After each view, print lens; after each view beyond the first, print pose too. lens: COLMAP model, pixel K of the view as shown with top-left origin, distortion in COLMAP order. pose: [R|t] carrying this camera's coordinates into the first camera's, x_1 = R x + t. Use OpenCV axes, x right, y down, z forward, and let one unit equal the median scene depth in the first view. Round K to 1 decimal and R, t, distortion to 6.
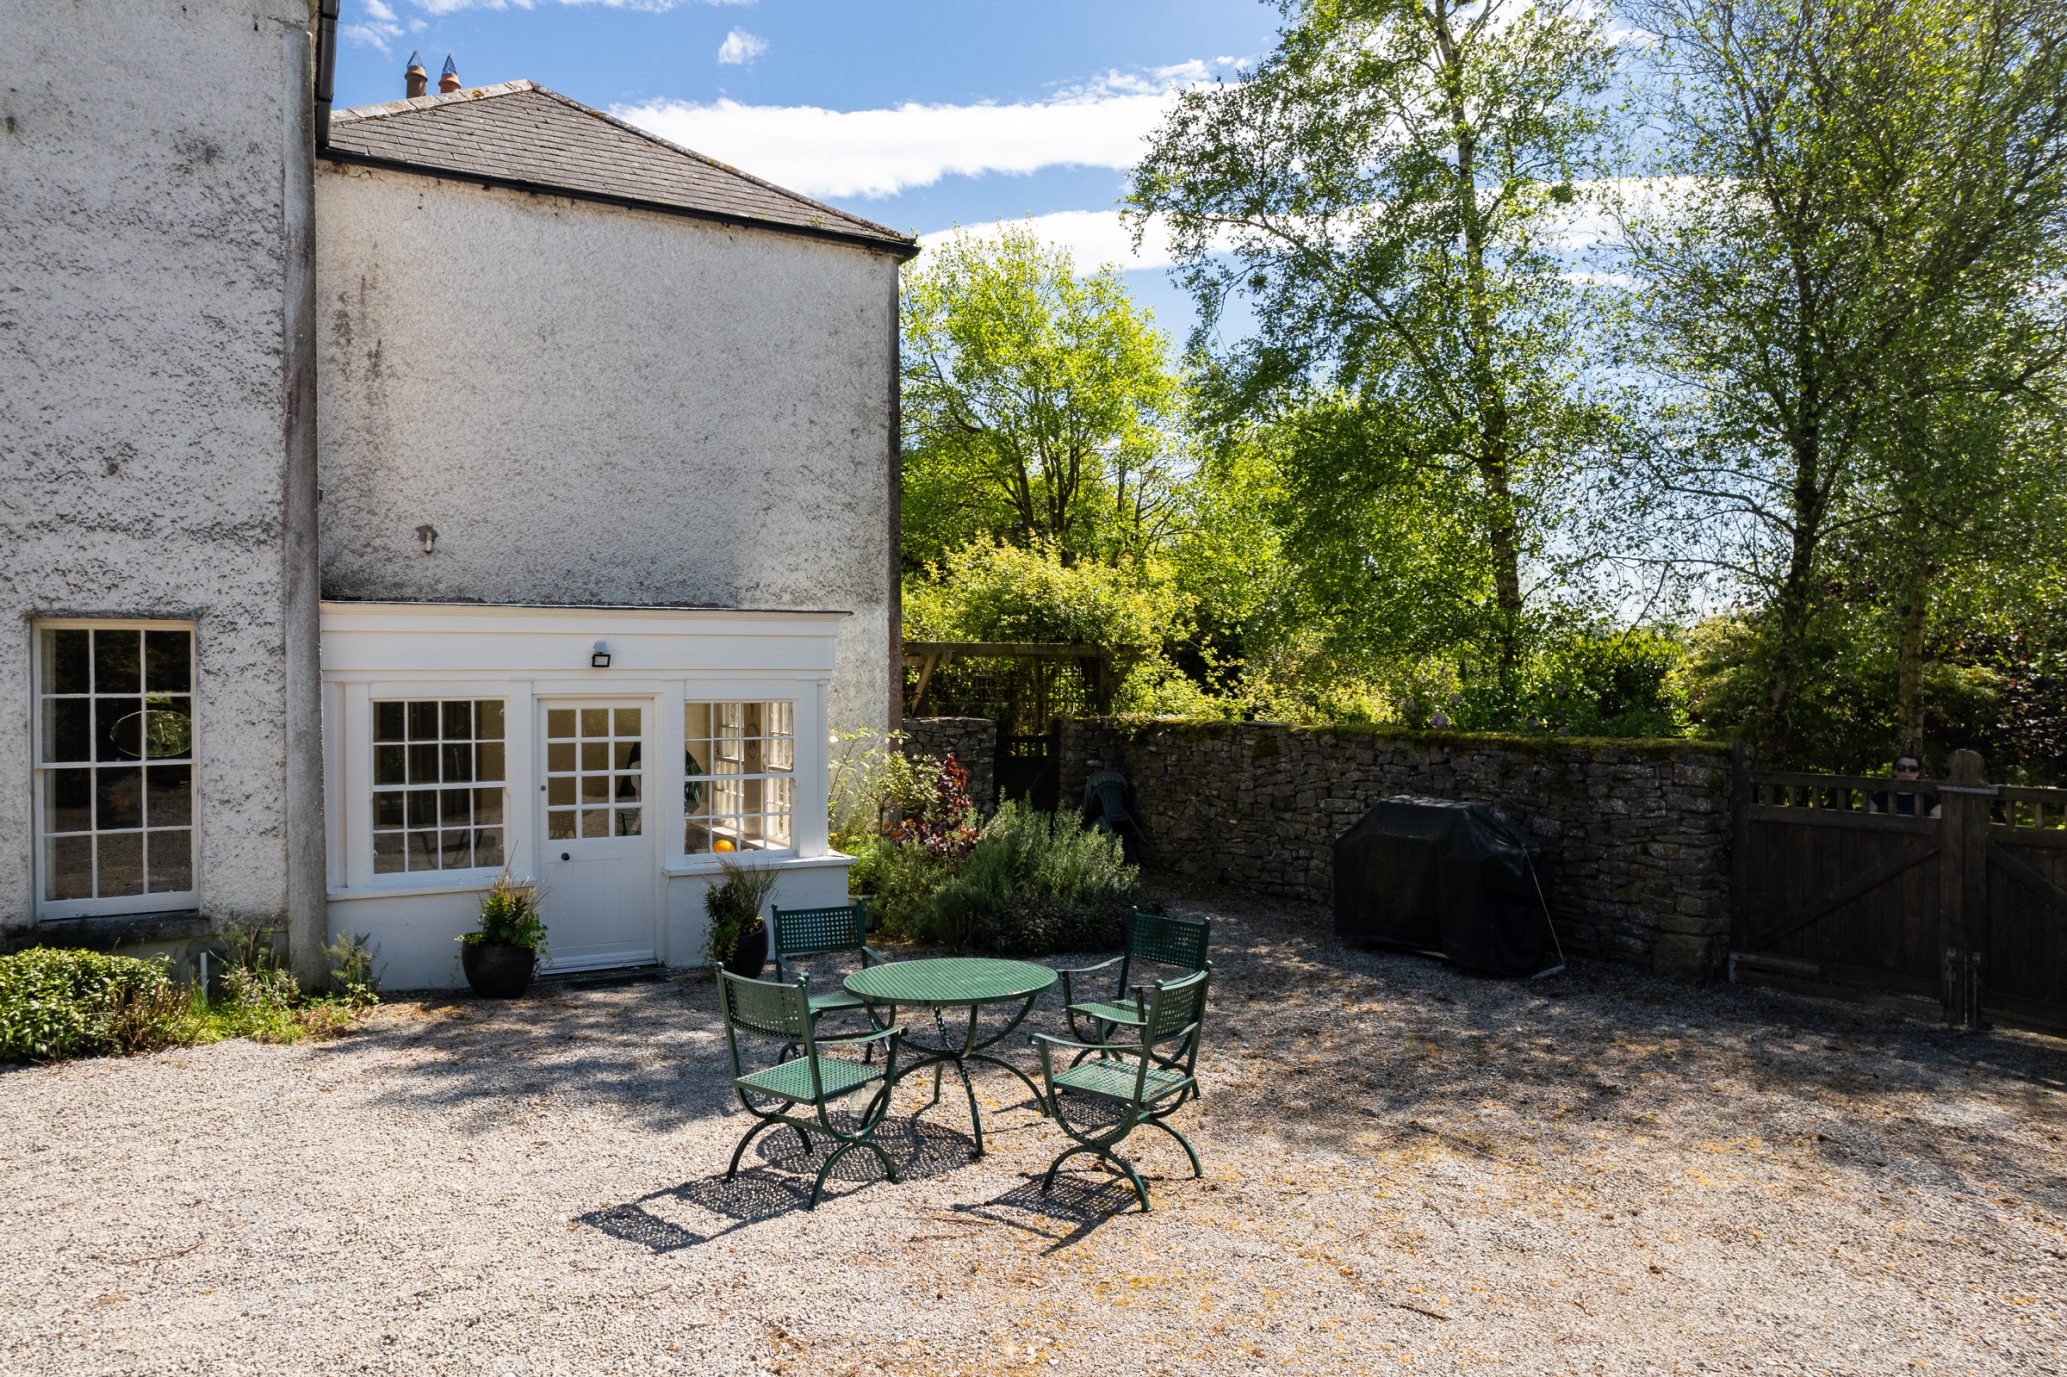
lens RADIAL K [[1364.0, 0, 1033.5], [0, 1364.0, 688.5], [0, 0, 1]] dist [-0.099130, 0.087037]
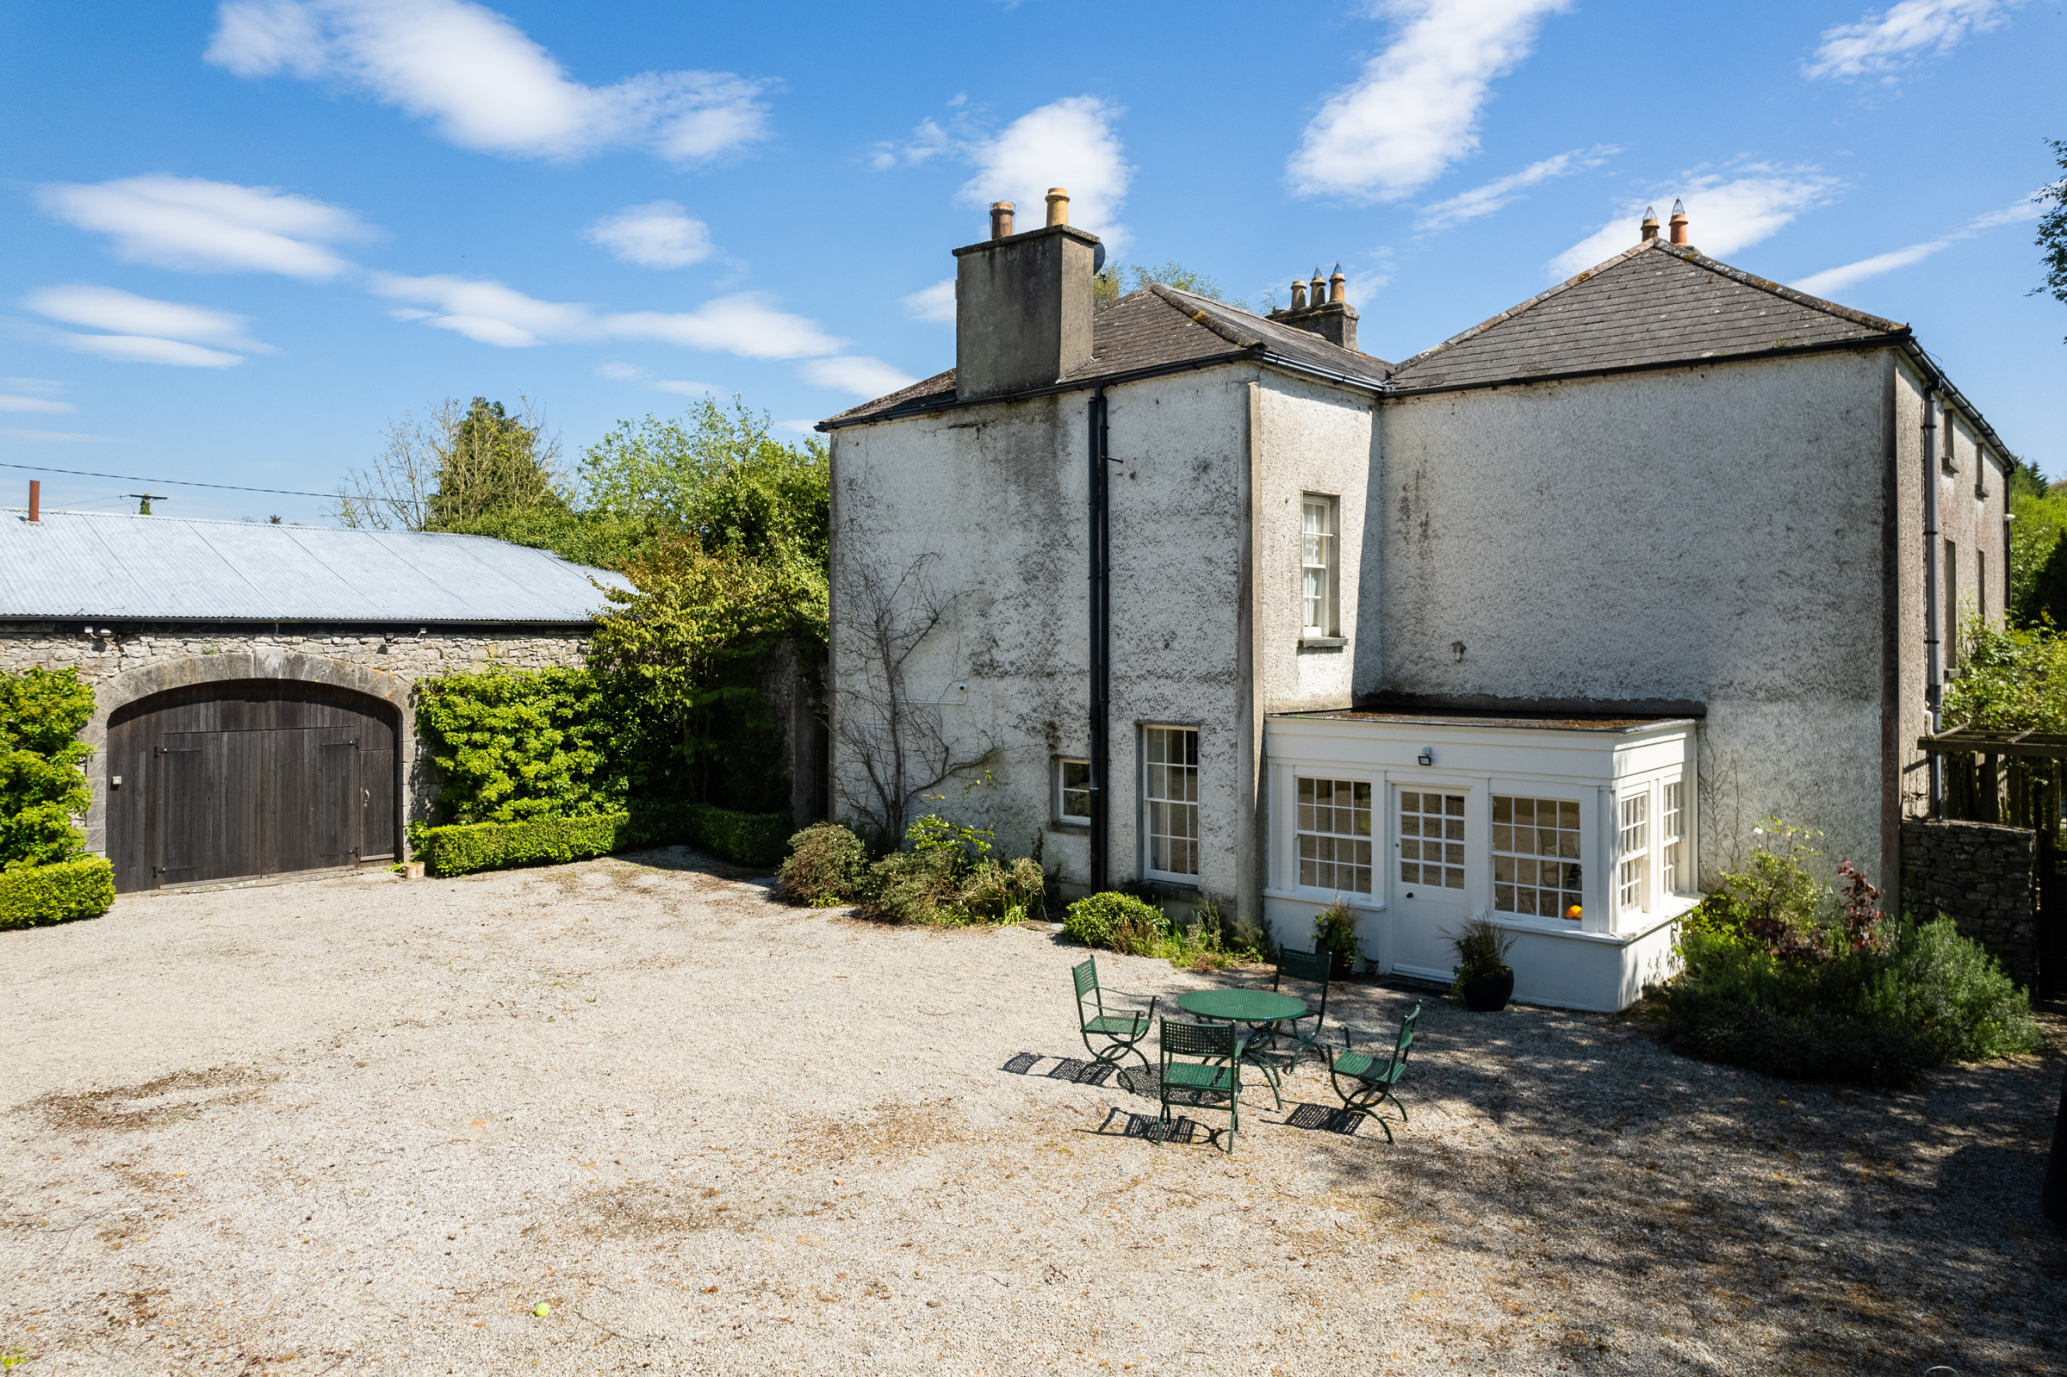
lens RADIAL K [[1371.1, 0, 1033.0], [0, 1371.1, 615.1], [0, 0, 1]] dist [-0.088693, 0.090450]
pose [[0.358592, -0.014450, -0.933383, 0.726328], [-0.021795, 0.999478, -0.023846, -0.109196], [0.933240, 0.028894, 0.358090, 0.086272]]
